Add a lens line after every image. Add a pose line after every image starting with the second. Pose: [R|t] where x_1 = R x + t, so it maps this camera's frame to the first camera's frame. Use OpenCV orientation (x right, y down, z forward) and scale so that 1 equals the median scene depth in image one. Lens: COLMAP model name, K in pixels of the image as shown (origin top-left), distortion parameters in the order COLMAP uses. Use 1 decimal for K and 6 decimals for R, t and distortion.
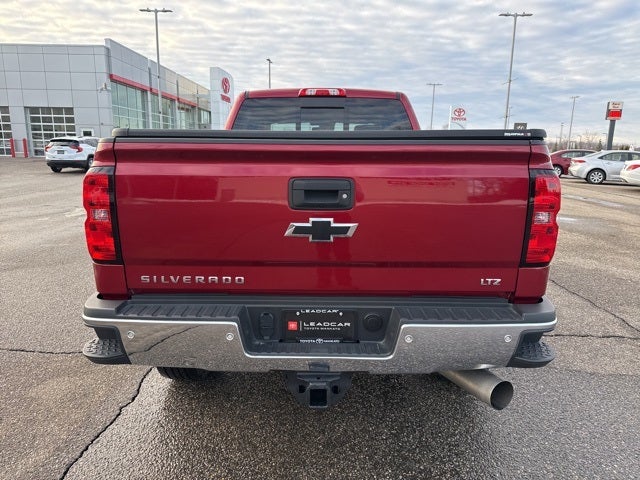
lens RADIAL K [[474.4, 0, 309.7], [0, 474.4, 253.9], [0, 0, 1]] dist [0.005388, -0.003880]
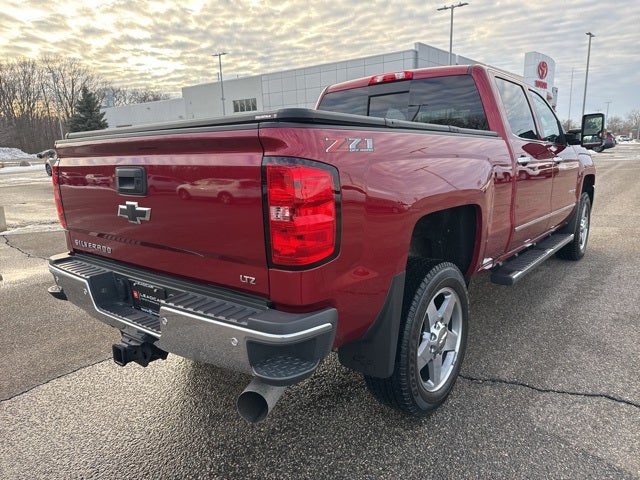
lens RADIAL K [[485.2, 0, 319.6], [0, 485.2, 259.7], [0, 0, 1]] dist [0.001205, 0.000295]
pose [[0.766812, 0.109443, -0.632472, 0.558682], [-0.100806, 0.993663, 0.049725, -0.020434], [0.633906, 0.025627, 0.772985, 0.191551]]
